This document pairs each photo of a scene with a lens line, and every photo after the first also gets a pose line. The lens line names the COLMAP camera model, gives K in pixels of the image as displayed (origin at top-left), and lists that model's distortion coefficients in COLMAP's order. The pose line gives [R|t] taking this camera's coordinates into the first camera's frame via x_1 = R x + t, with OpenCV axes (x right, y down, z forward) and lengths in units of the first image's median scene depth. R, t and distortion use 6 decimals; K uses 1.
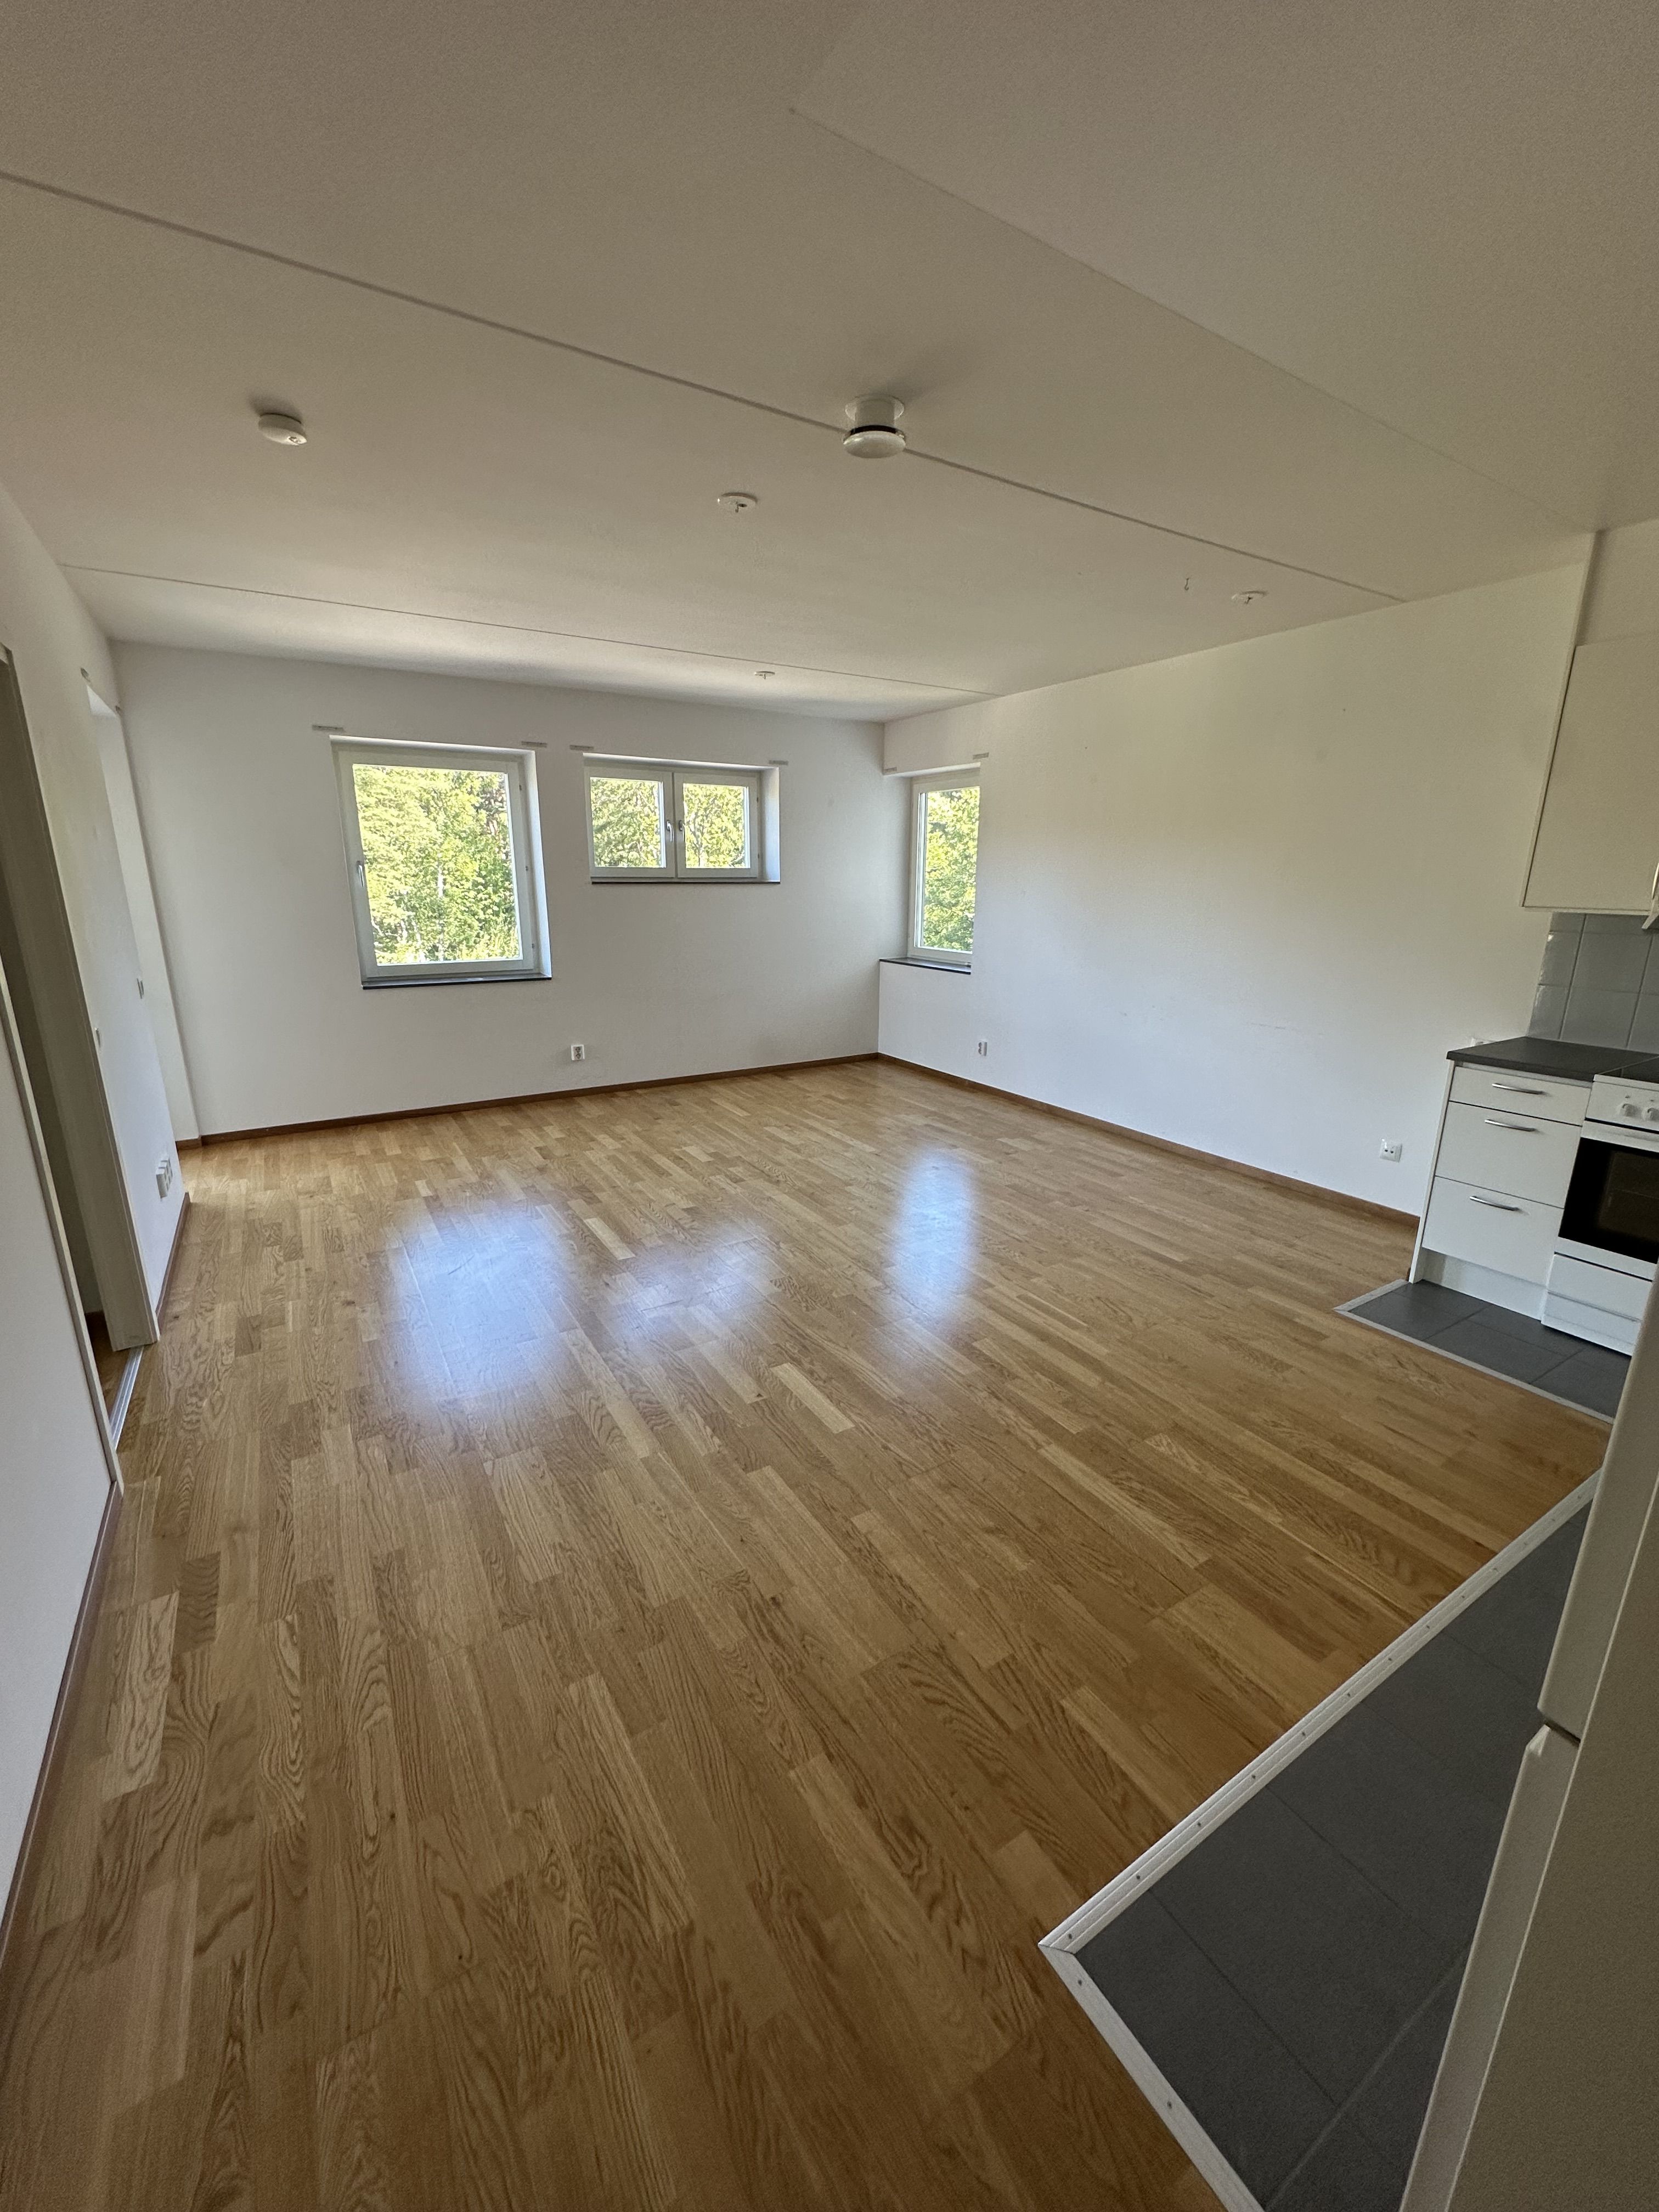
lens RADIAL K [[885.6, 0, 829.7], [0, 885.6, 1103.6], [0, 0, 1]] dist [-0.002982, -0.000283]
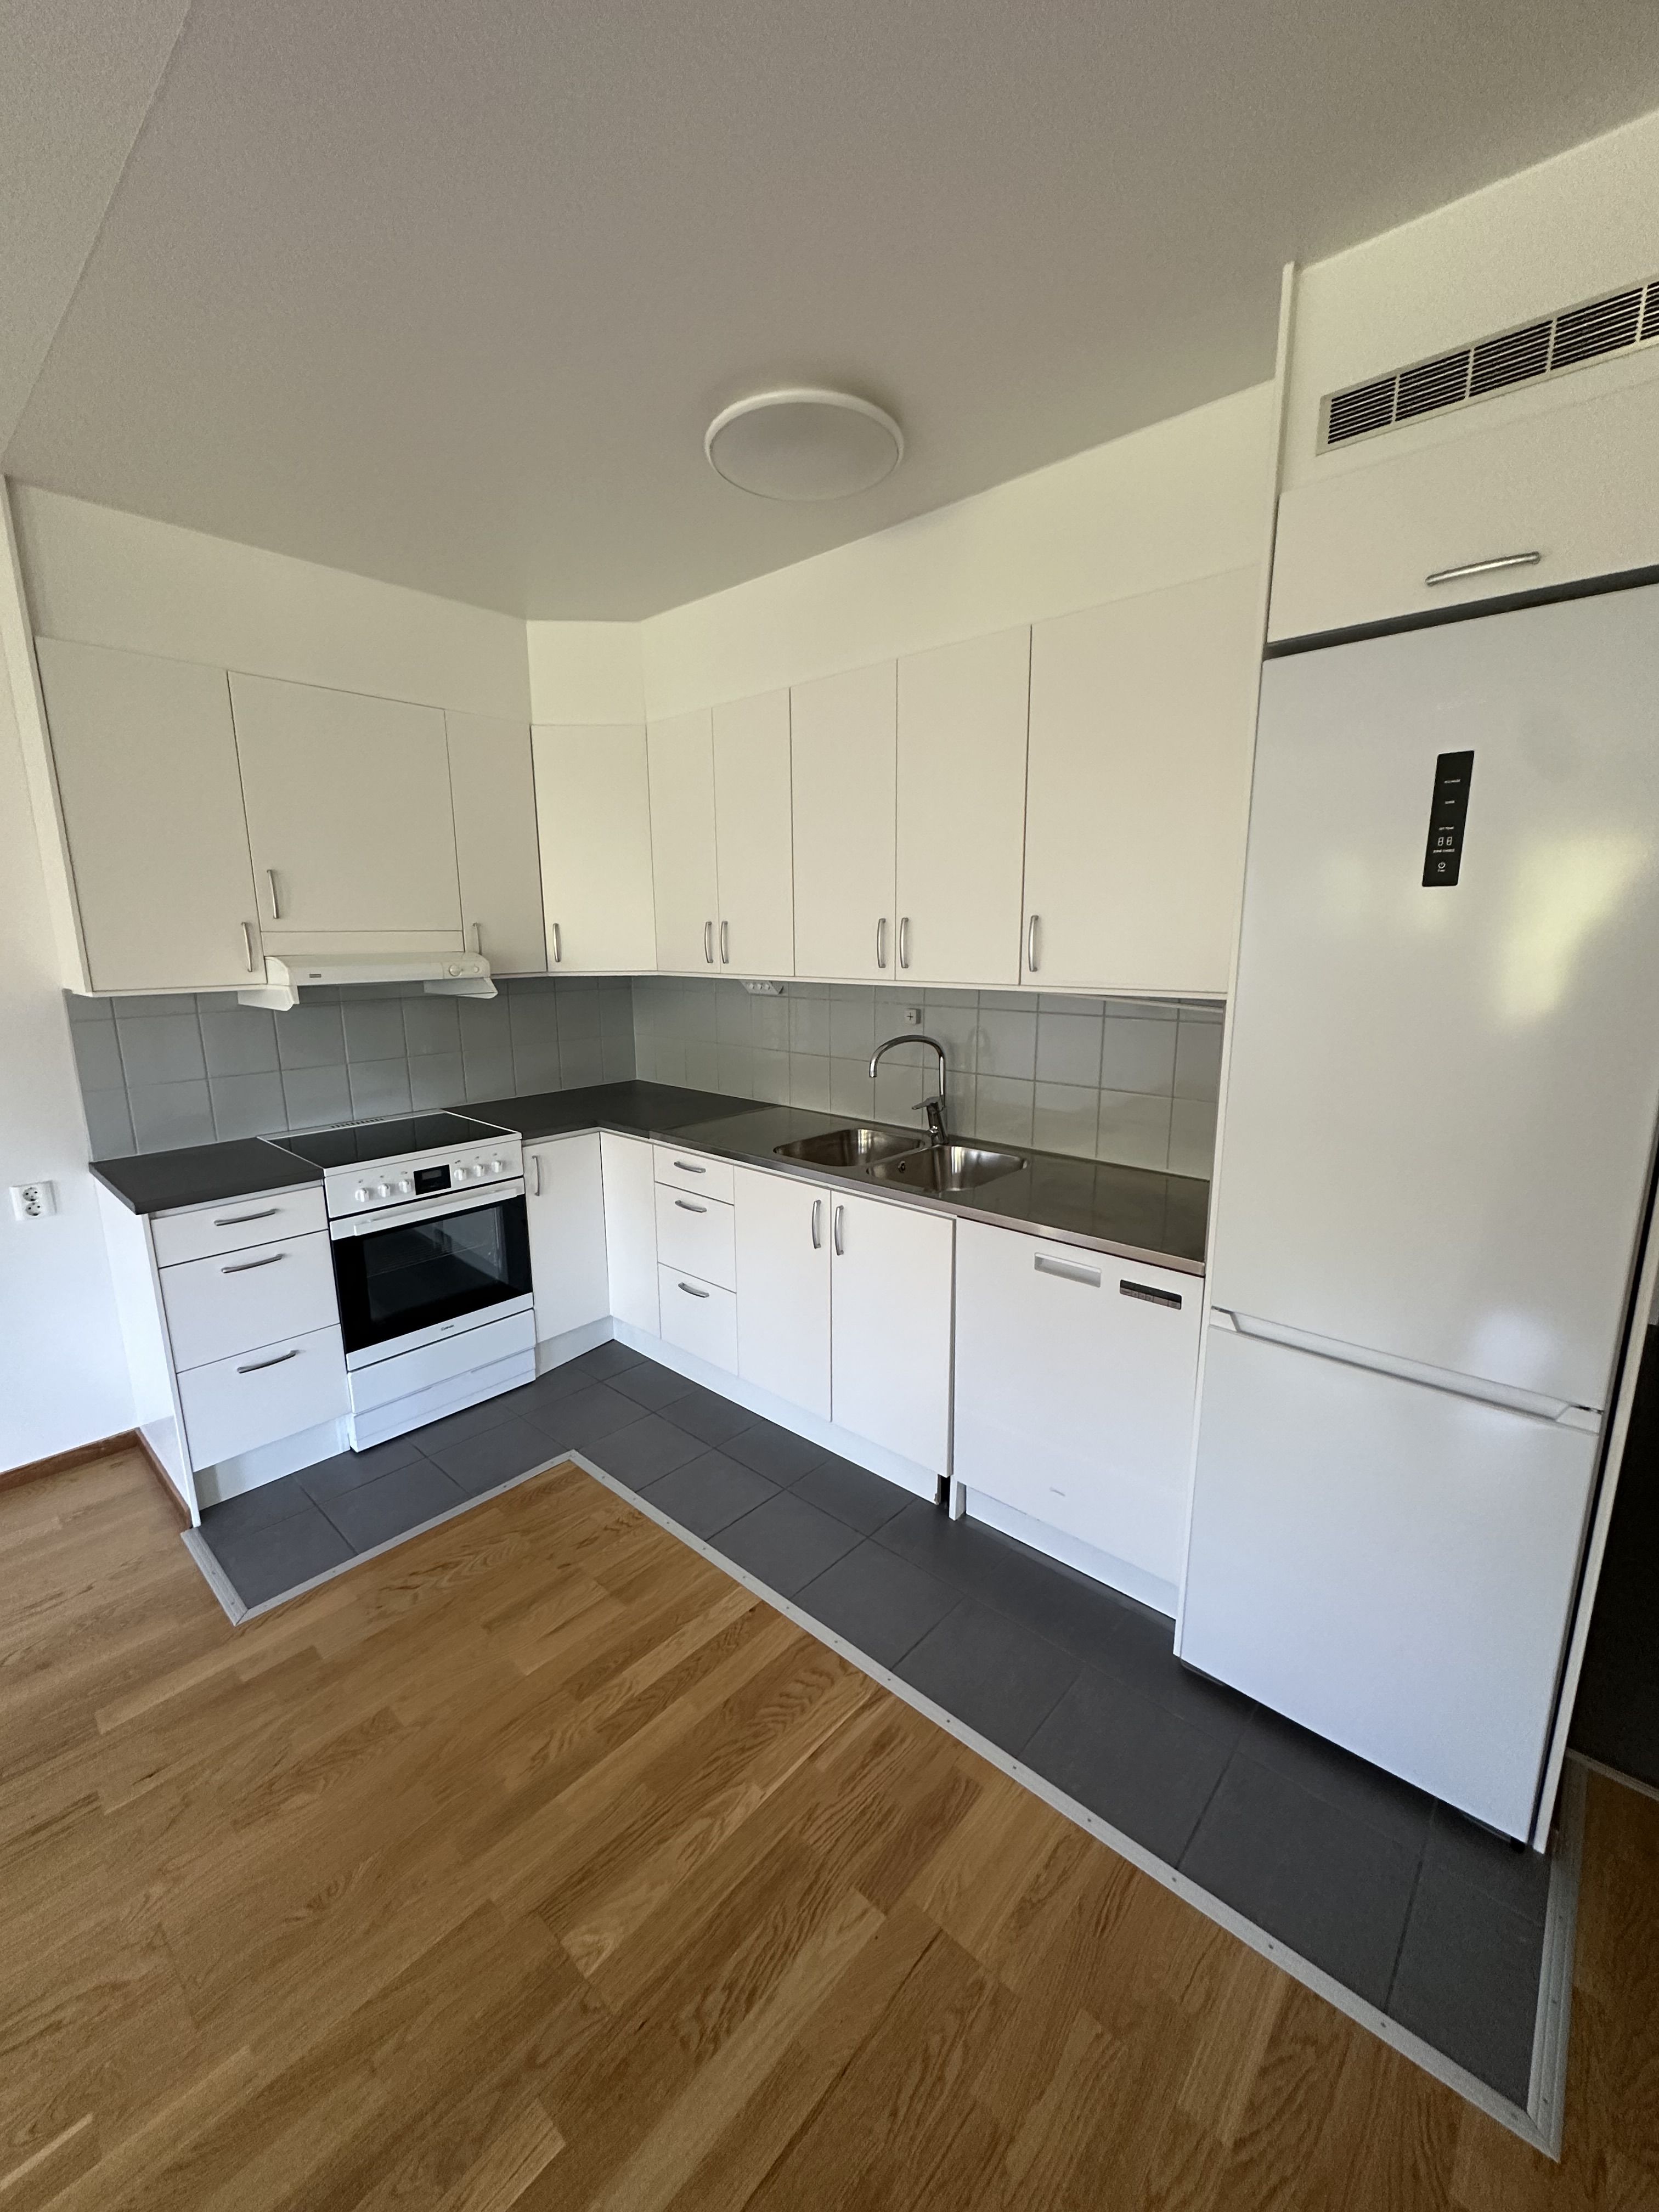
lens RADIAL K [[885.6, 0, 820.5], [0, 885.6, 1103.7], [0, 0, 1]] dist [-0.002982, -0.000283]
pose [[-0.281340, -0.186390, 0.941332, -0.091647], [0.248731, 0.933265, 0.259132, -0.214882], [-0.926812, 0.307043, -0.216204, 0.773345]]
